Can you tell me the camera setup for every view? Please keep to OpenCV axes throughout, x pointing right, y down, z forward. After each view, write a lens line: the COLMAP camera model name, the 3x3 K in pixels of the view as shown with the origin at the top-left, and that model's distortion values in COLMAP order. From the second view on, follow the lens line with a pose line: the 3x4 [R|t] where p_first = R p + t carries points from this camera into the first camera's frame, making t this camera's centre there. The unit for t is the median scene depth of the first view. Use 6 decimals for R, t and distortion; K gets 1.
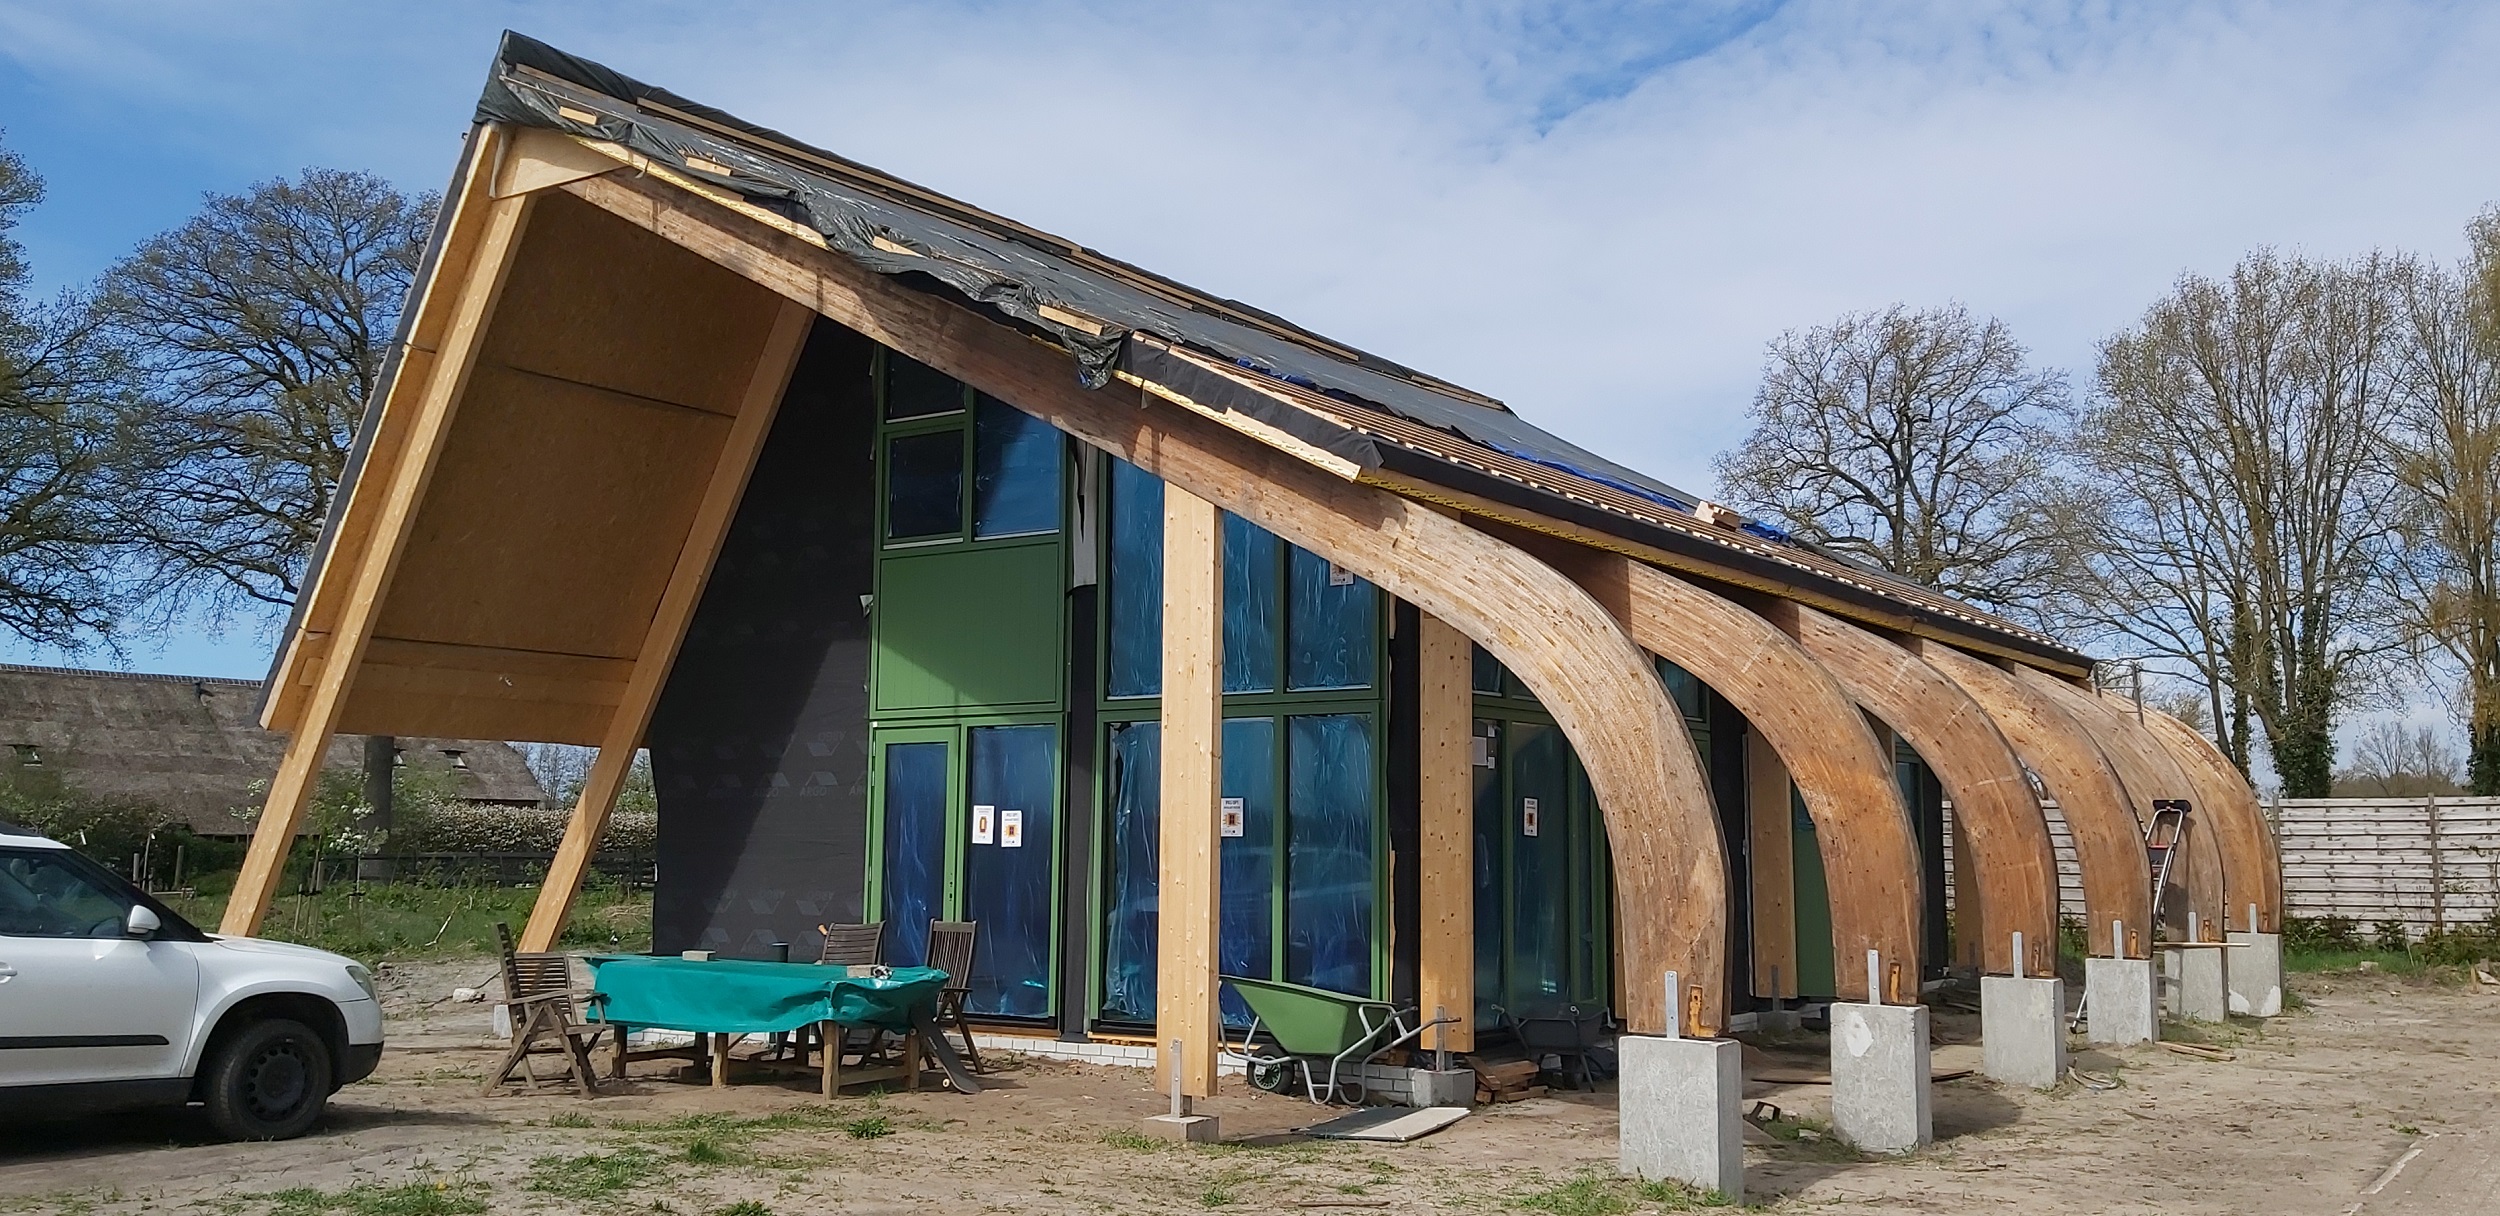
lens RADIAL K [[2038.8, 0, 1317.8], [0, 2038.8, 593.2], [0, 0, 1]] dist [0.060851, -0.052819]
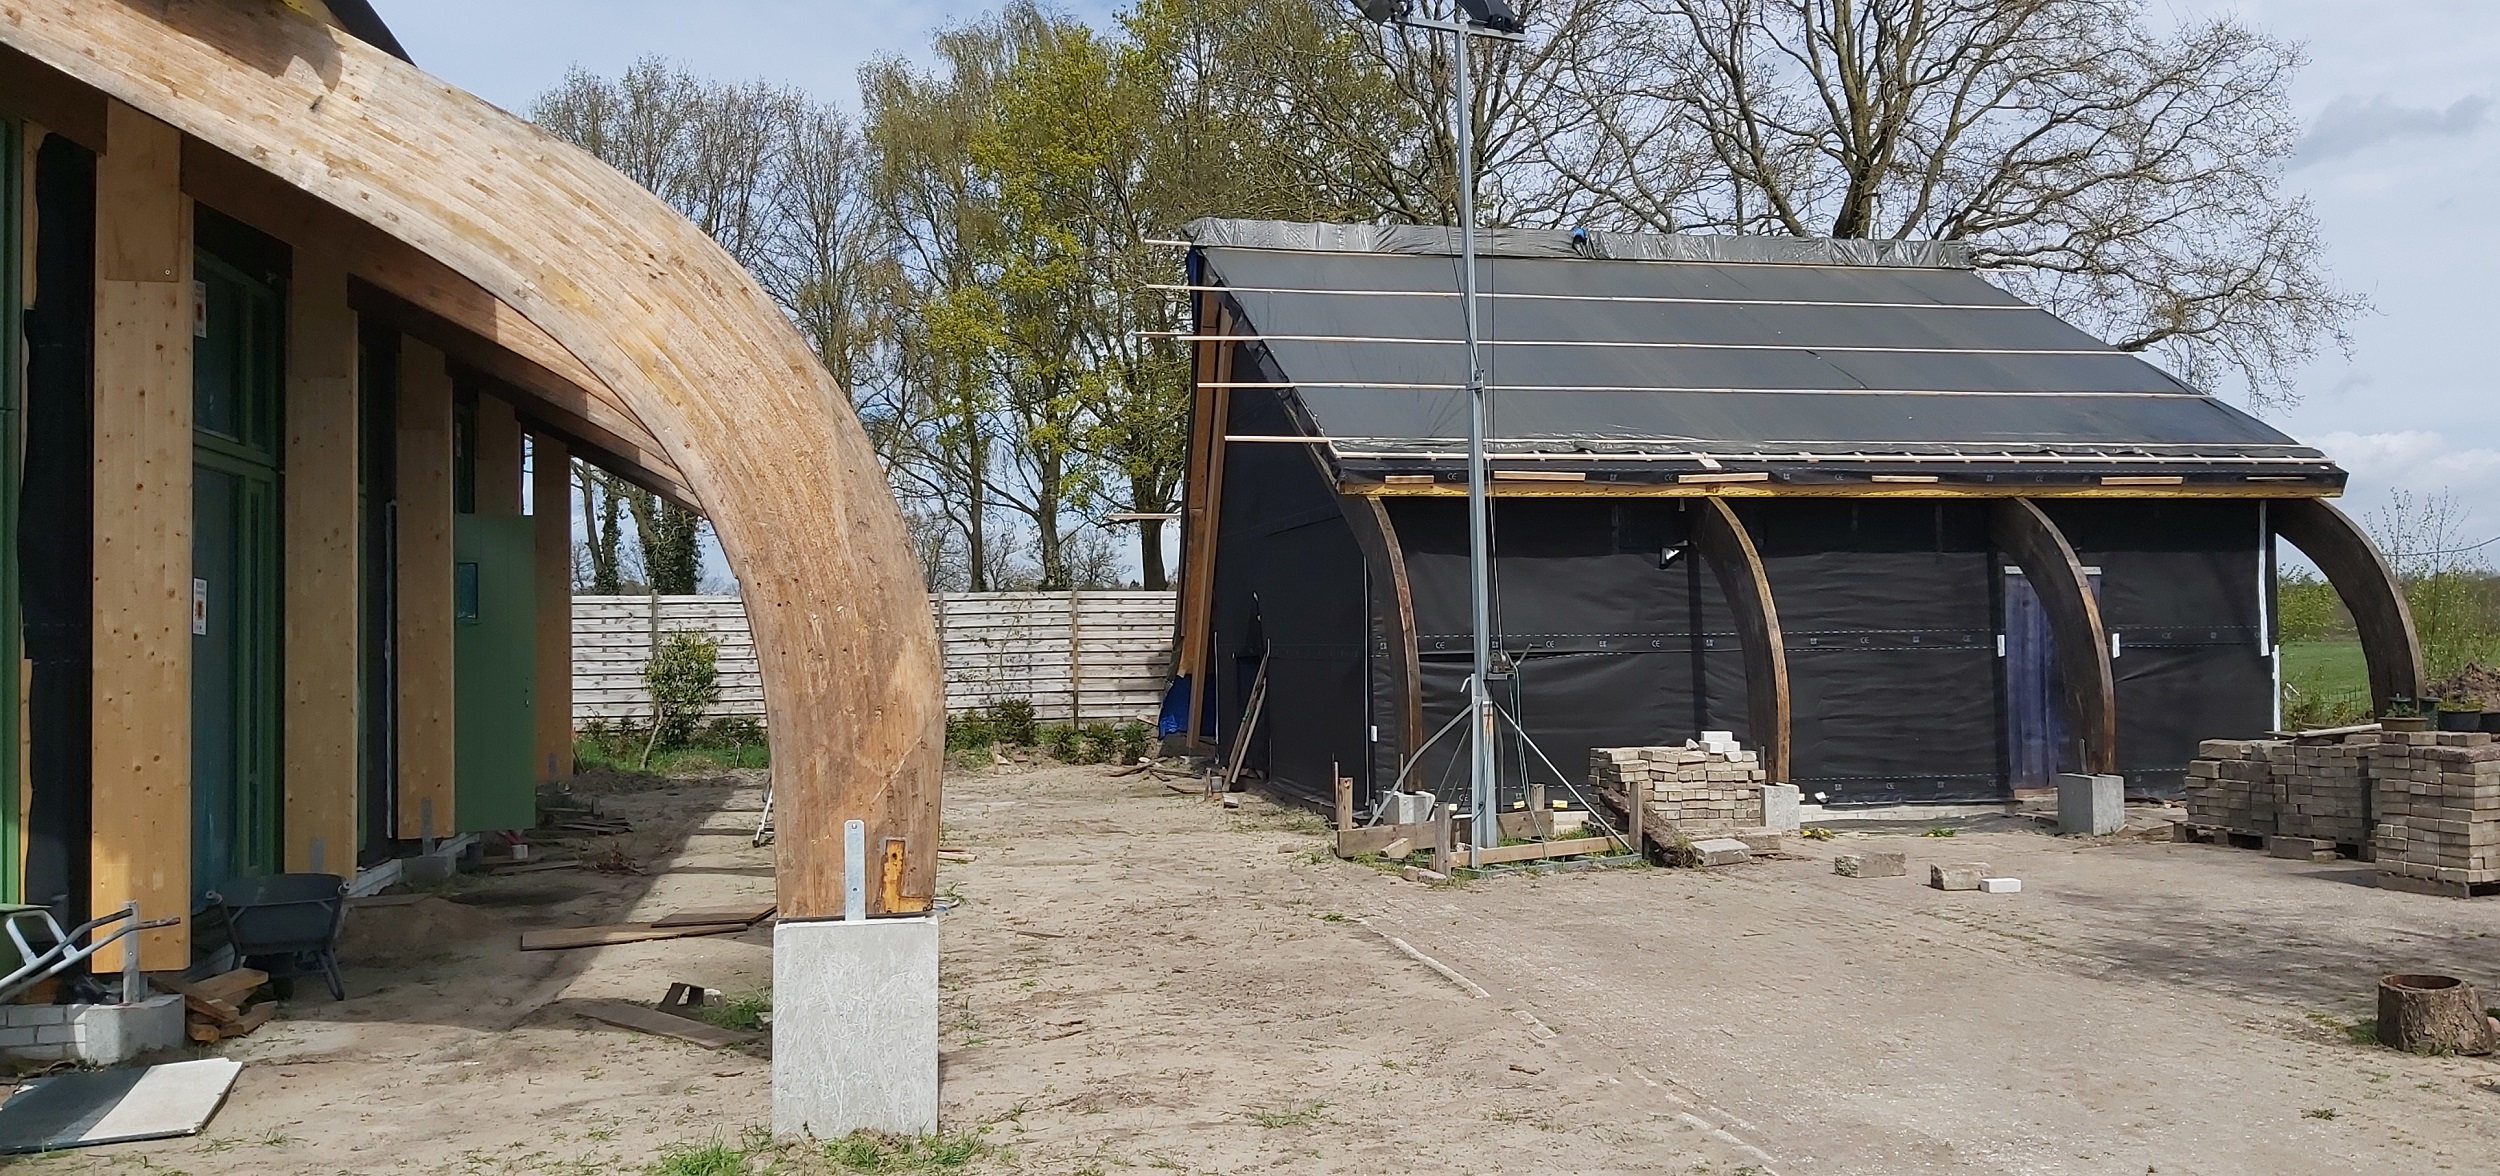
lens RADIAL K [[1987.5, 0, 1277.4], [0, 1987.5, 596.9], [0, 0, 1]] dist [0.055340, -0.071838]
pose [[0.694932, 0.002721, 0.719070, -0.126161], [-0.070955, 0.995372, 0.064806, 0.040159], [-0.715566, -0.096058, 0.691909, 0.302326]]
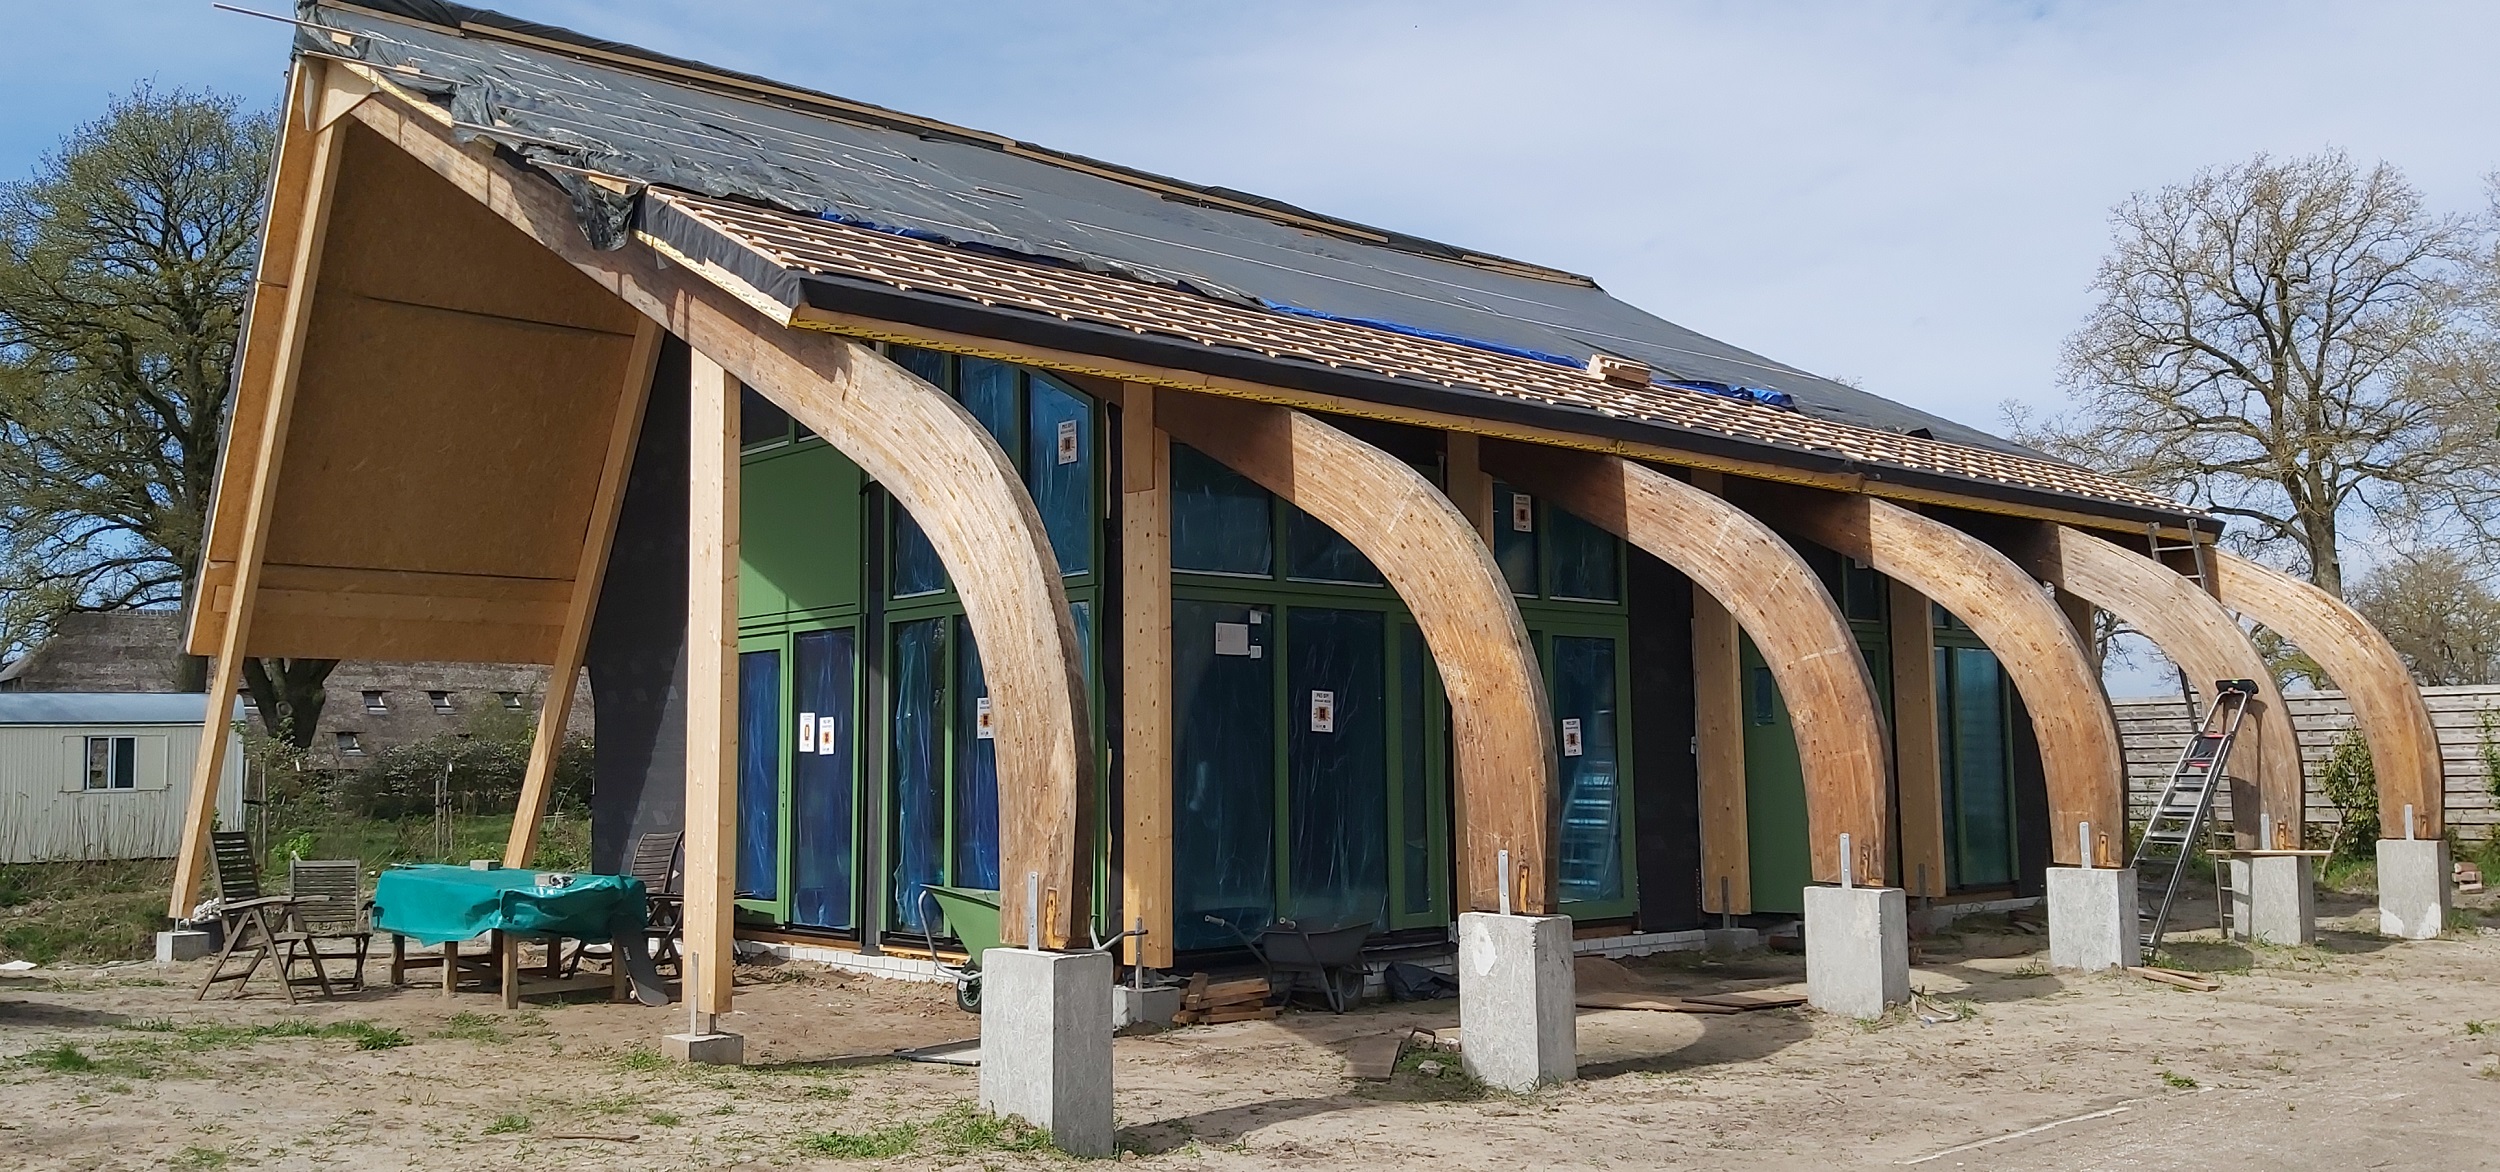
lens RADIAL K [[1987.5, 0, 1255.2], [0, 1987.5, 564.5], [0, 0, 1]] dist [0.055340, -0.071838]
pose [[0.967011, -0.039438, -0.251663, 0.307696], [0.044184, 0.998936, 0.013234, 0.032783], [0.250873, -0.023916, 0.967725, 0.147870]]
